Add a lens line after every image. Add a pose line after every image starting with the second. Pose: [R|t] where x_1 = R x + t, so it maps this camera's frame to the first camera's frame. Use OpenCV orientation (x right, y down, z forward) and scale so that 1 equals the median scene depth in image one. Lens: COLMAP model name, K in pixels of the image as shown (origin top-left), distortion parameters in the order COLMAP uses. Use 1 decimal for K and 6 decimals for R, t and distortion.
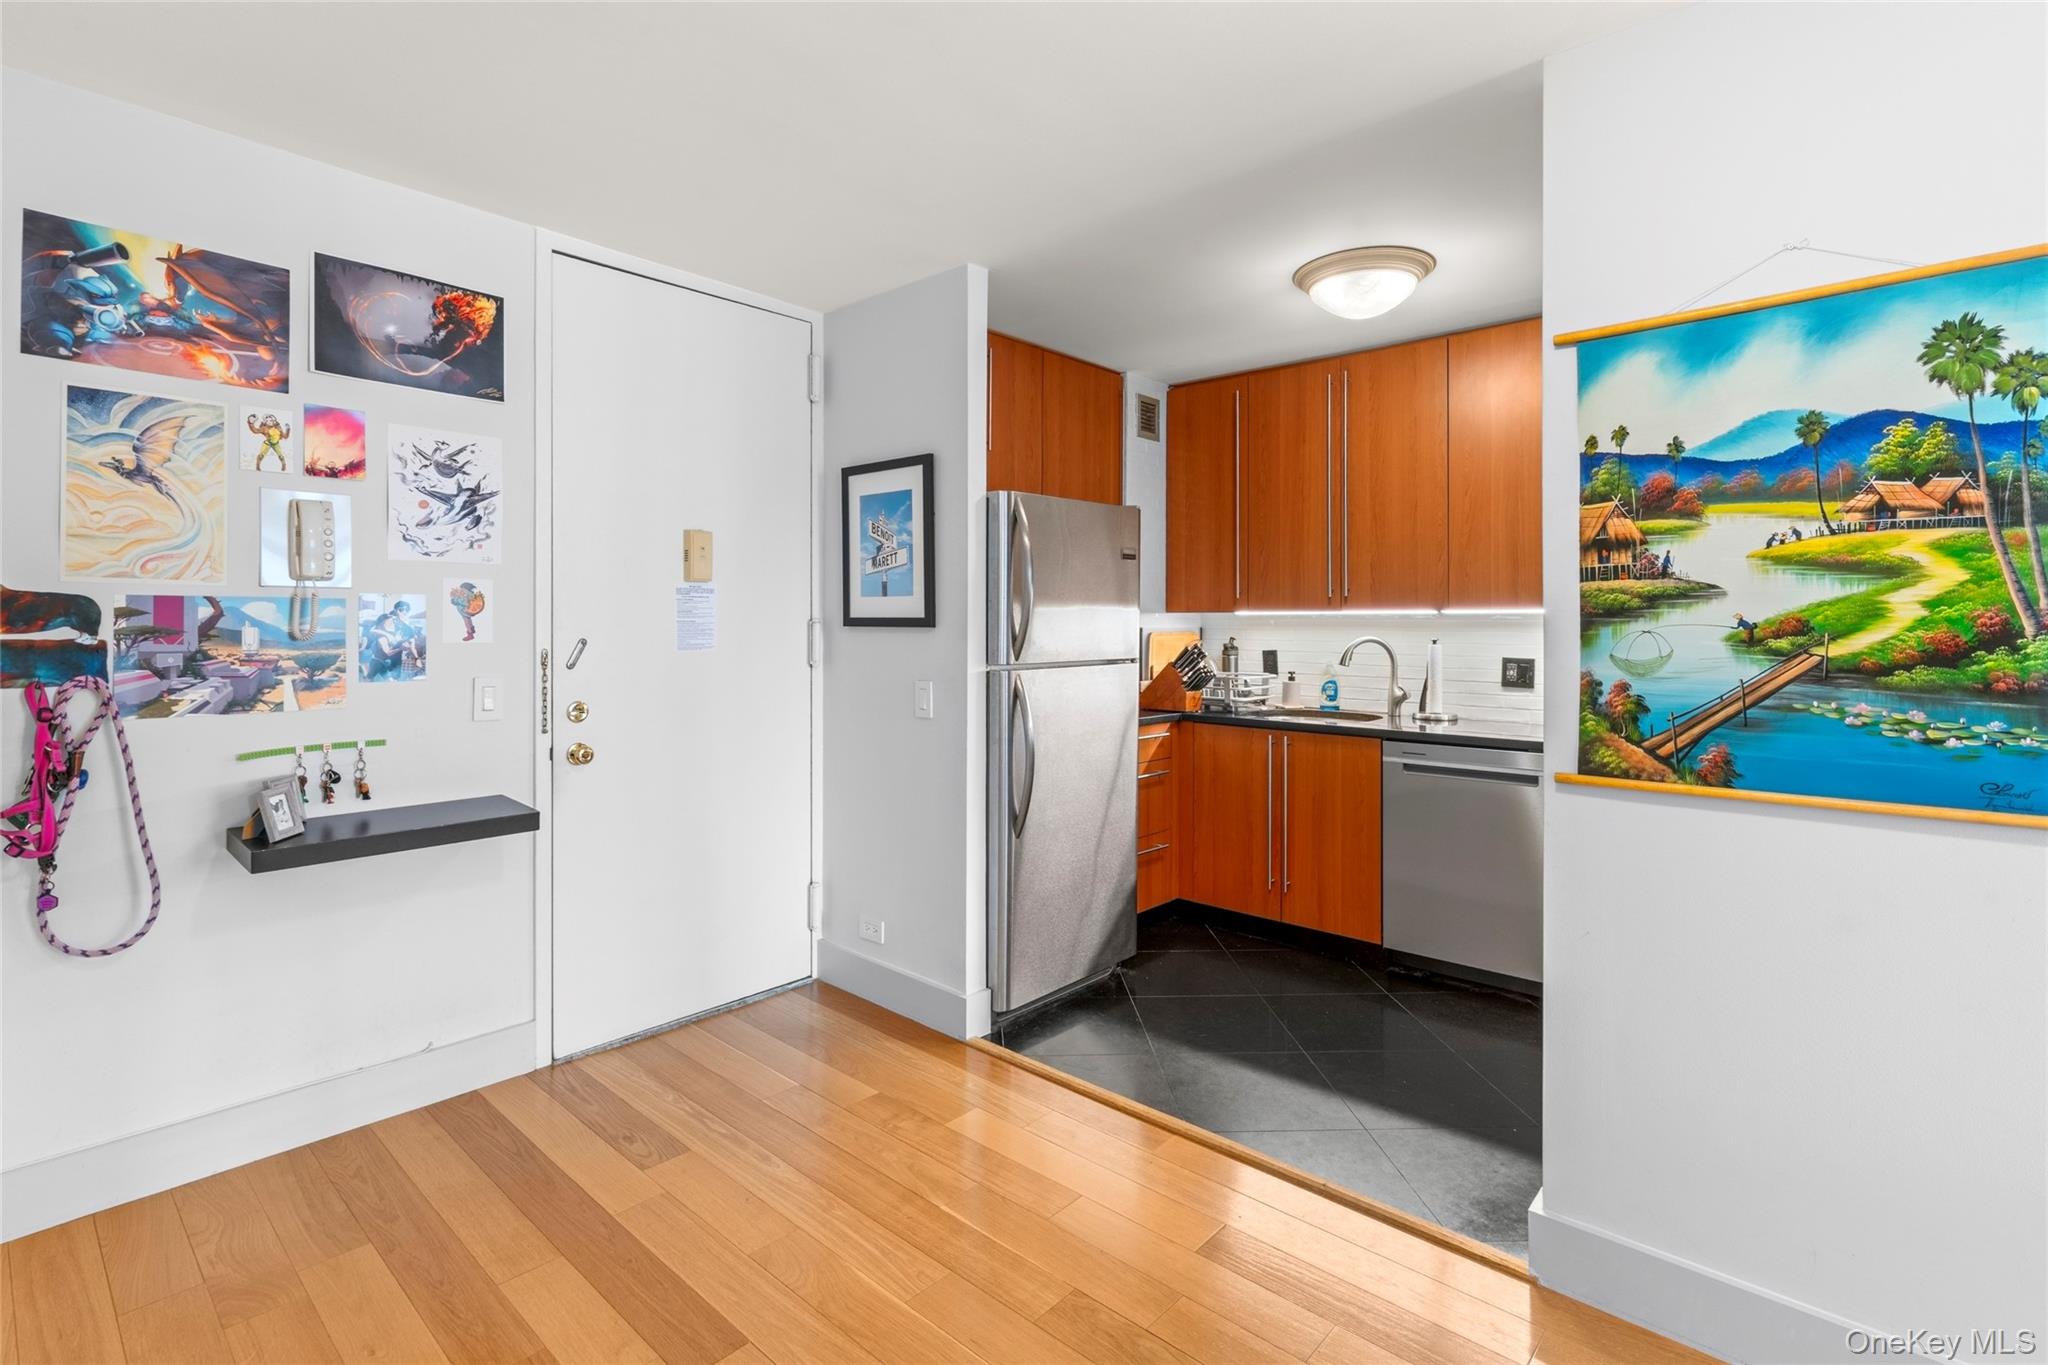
lens RADIAL K [[976.8, 0, 1011.8], [0, 976.8, 620.4], [0, 0, 1]] dist [0.001583, 0.000341]
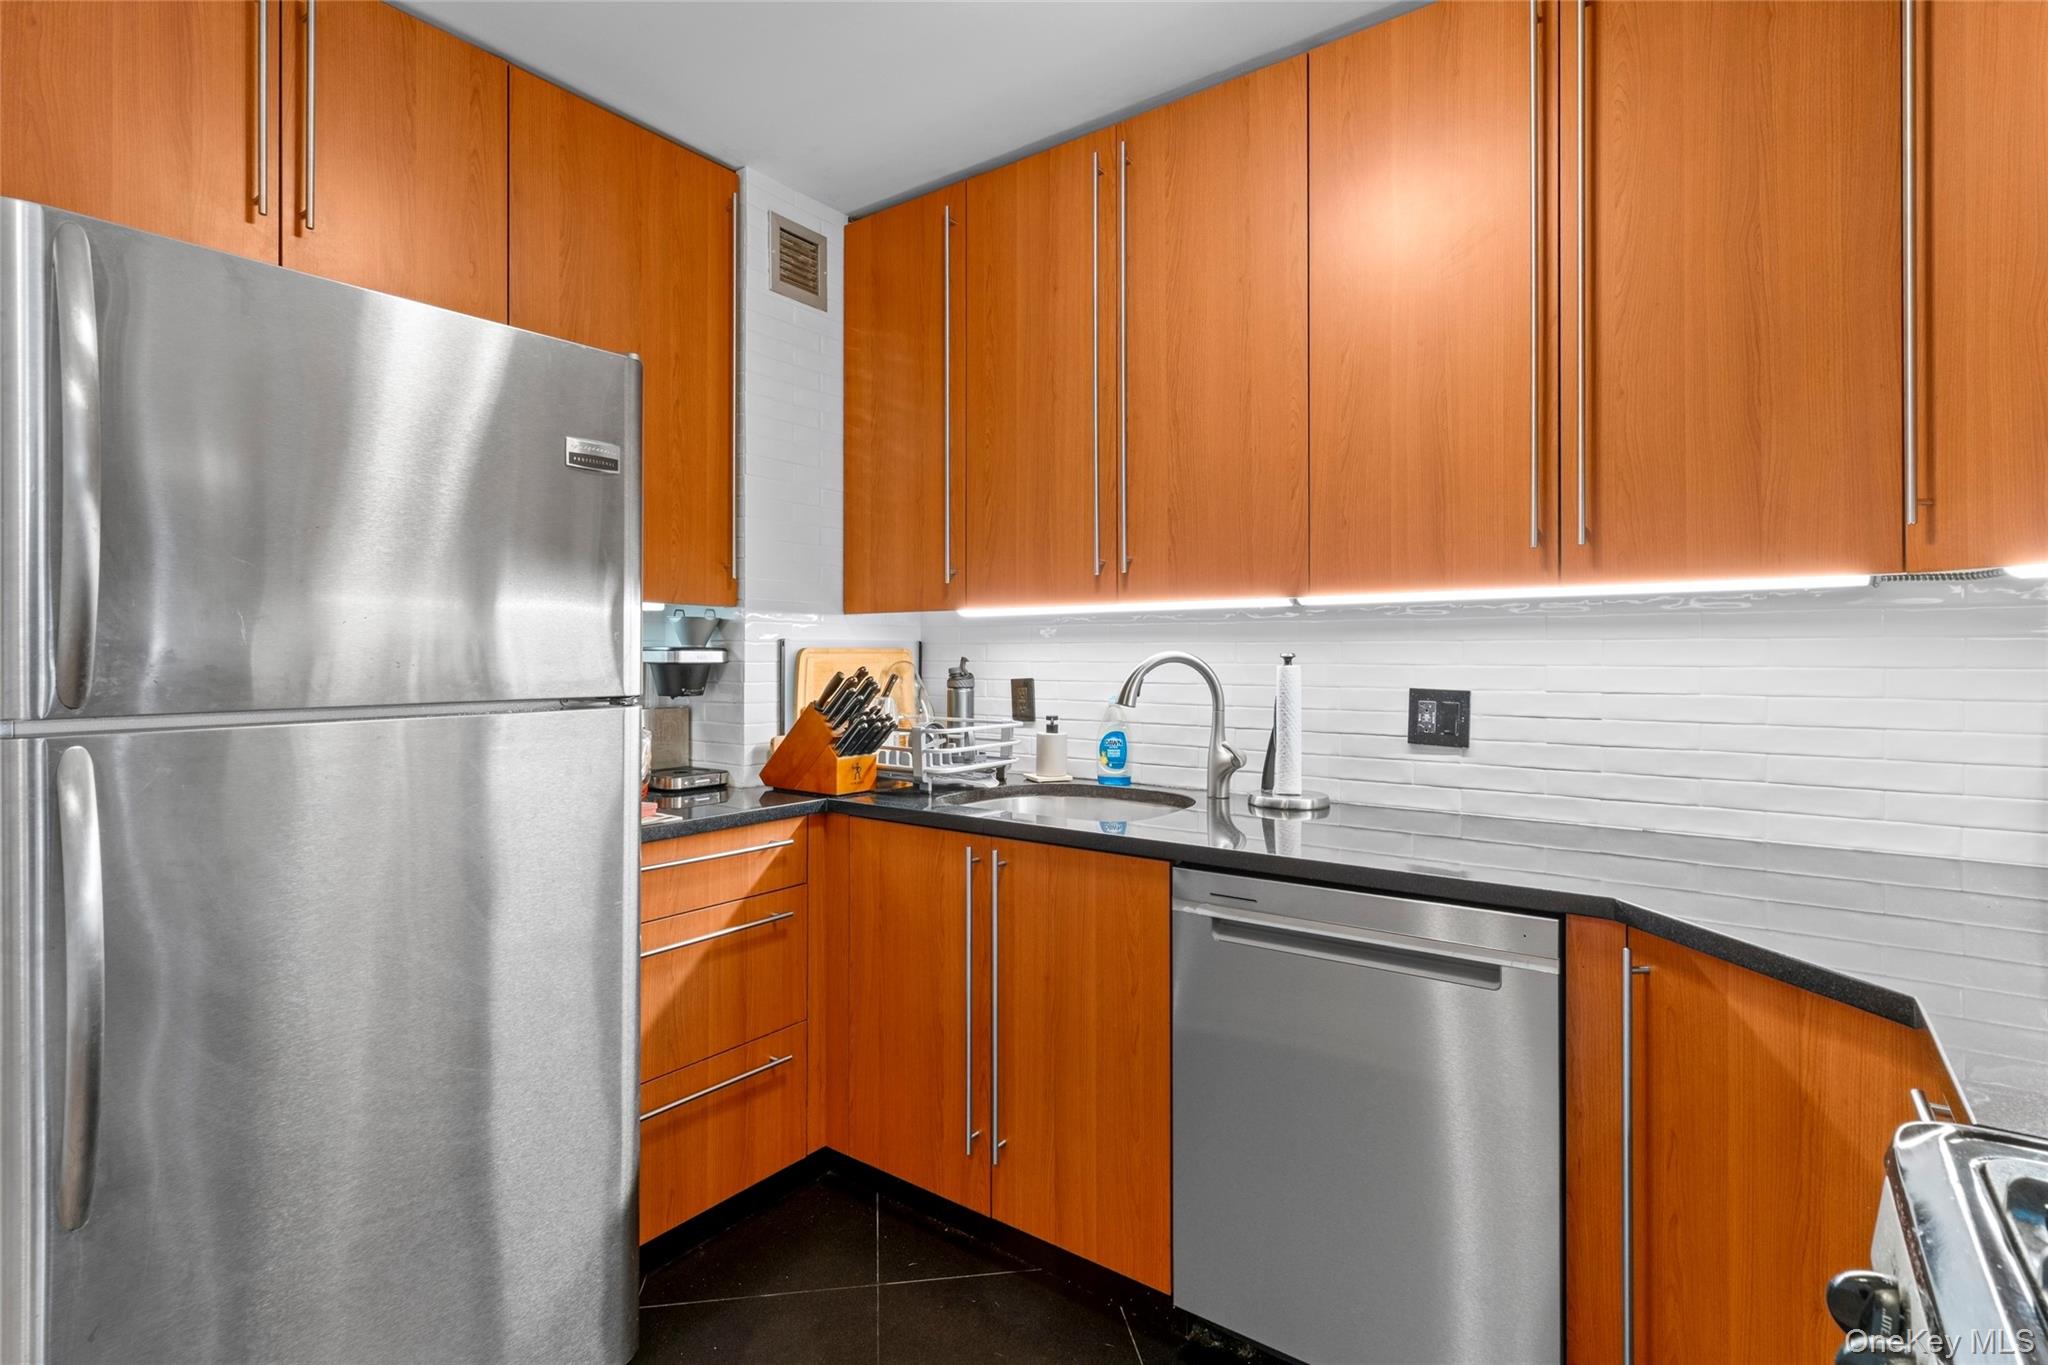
lens RADIAL K [[968.8, 0, 1022.6], [0, 968.8, 657.4], [0, 0, 1]] dist [-0.001199, 0.000007]
pose [[0.994671, -0.002643, 0.103062, 0.225761], [0.002370, 0.999993, 0.002776, 0.017767], [-0.103069, -0.002517, 0.994671, 0.471421]]
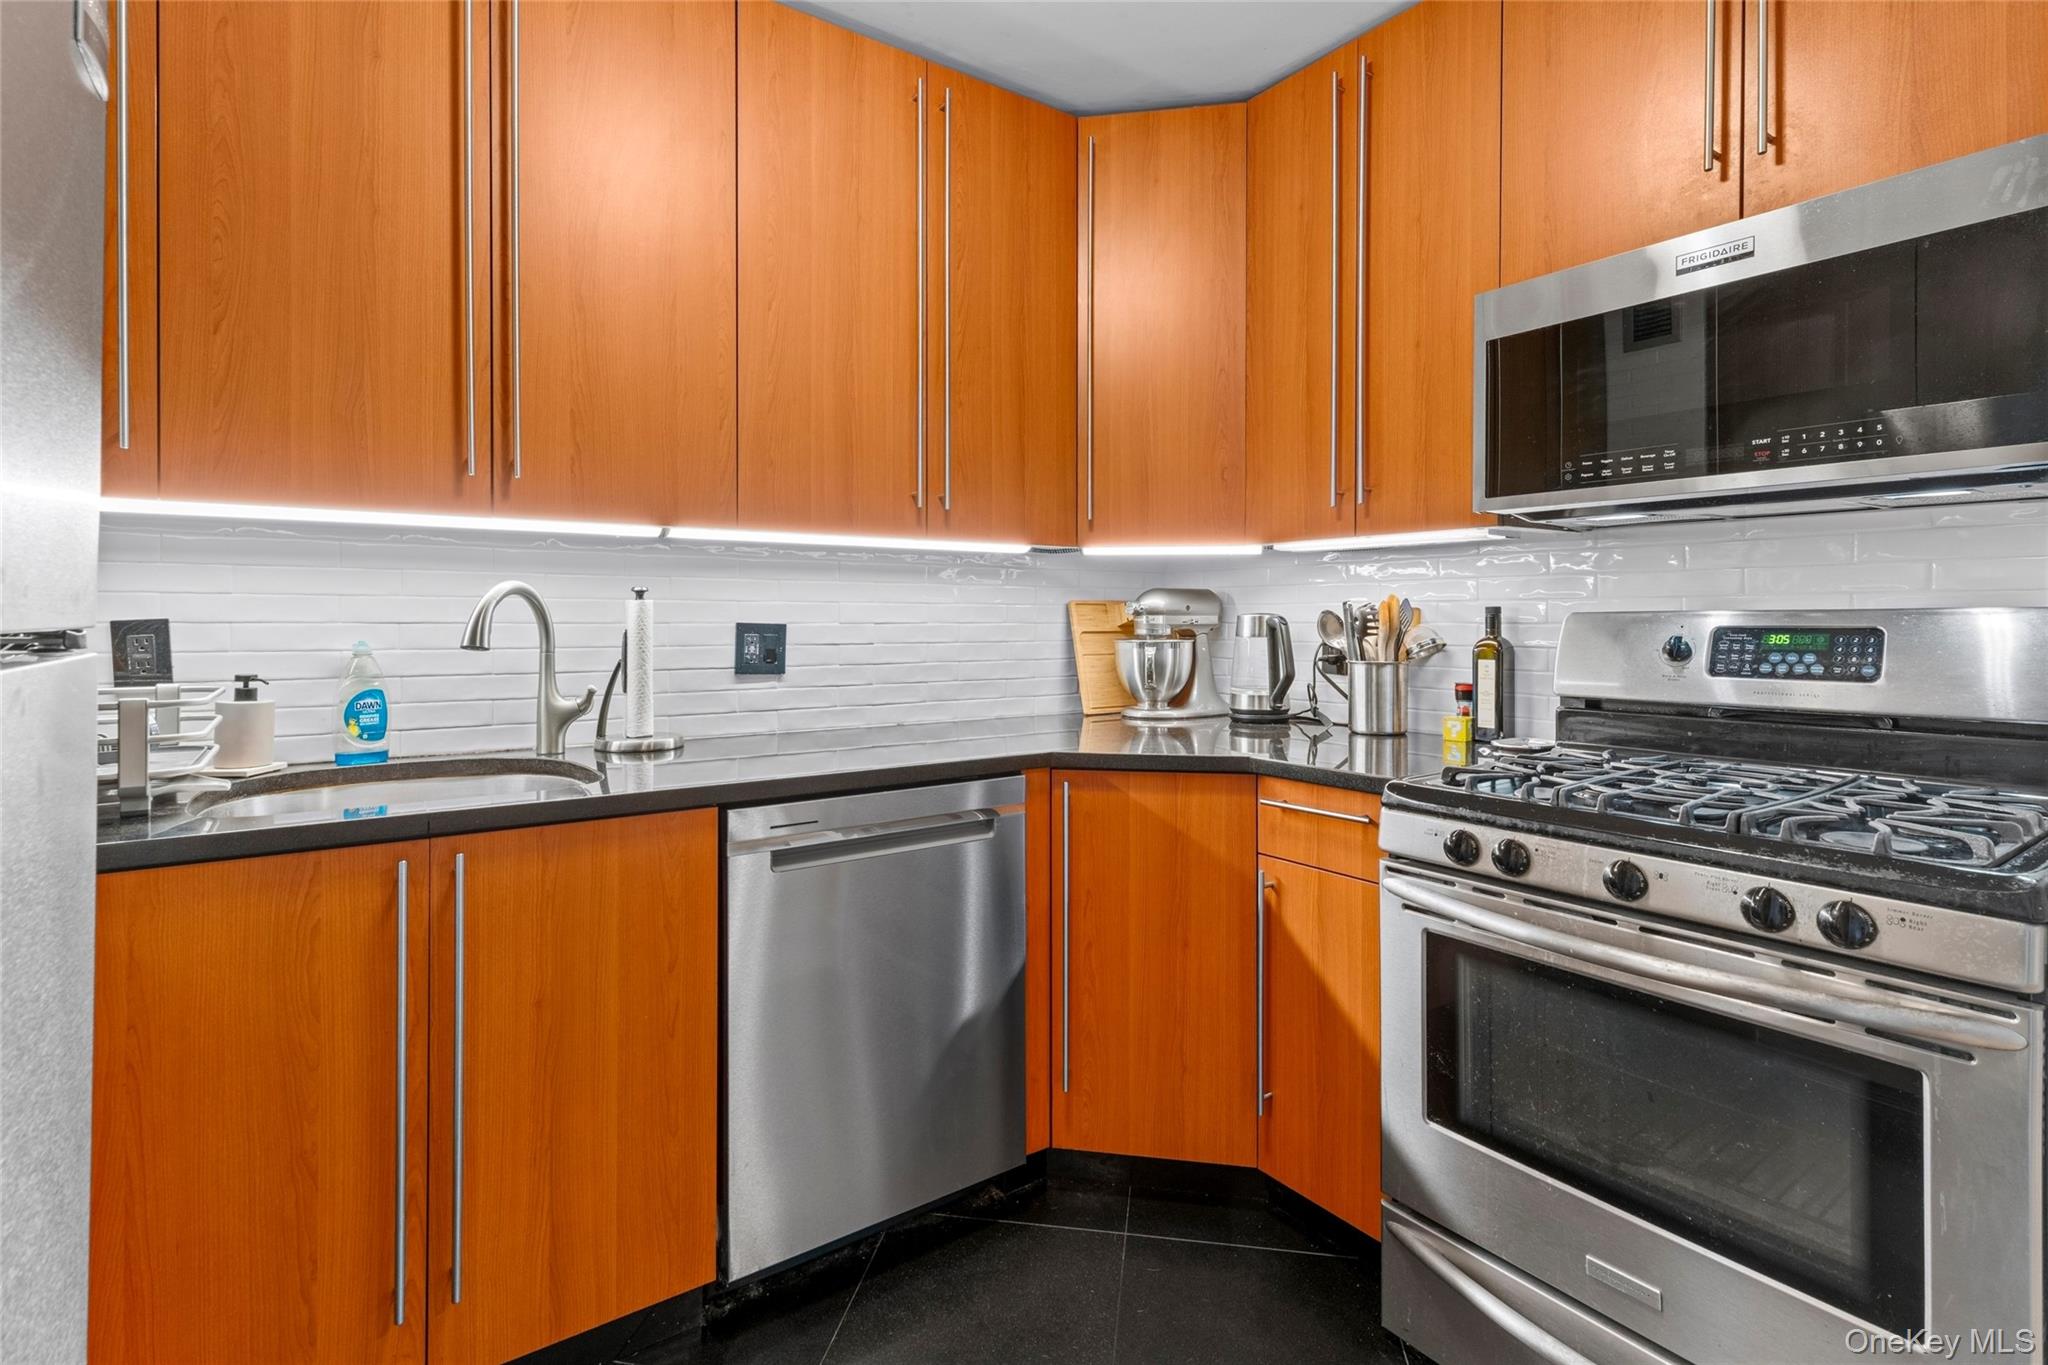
lens RADIAL K [[976.8, 0, 1011.8], [0, 976.8, 620.4], [0, 0, 1]] dist [0.001583, 0.000341]
pose [[0.217504, -0.004406, 0.976049, -0.014364], [-0.001946, 0.999986, 0.004948, 0.031045], [-0.976057, -0.002976, 0.217492, 0.677790]]
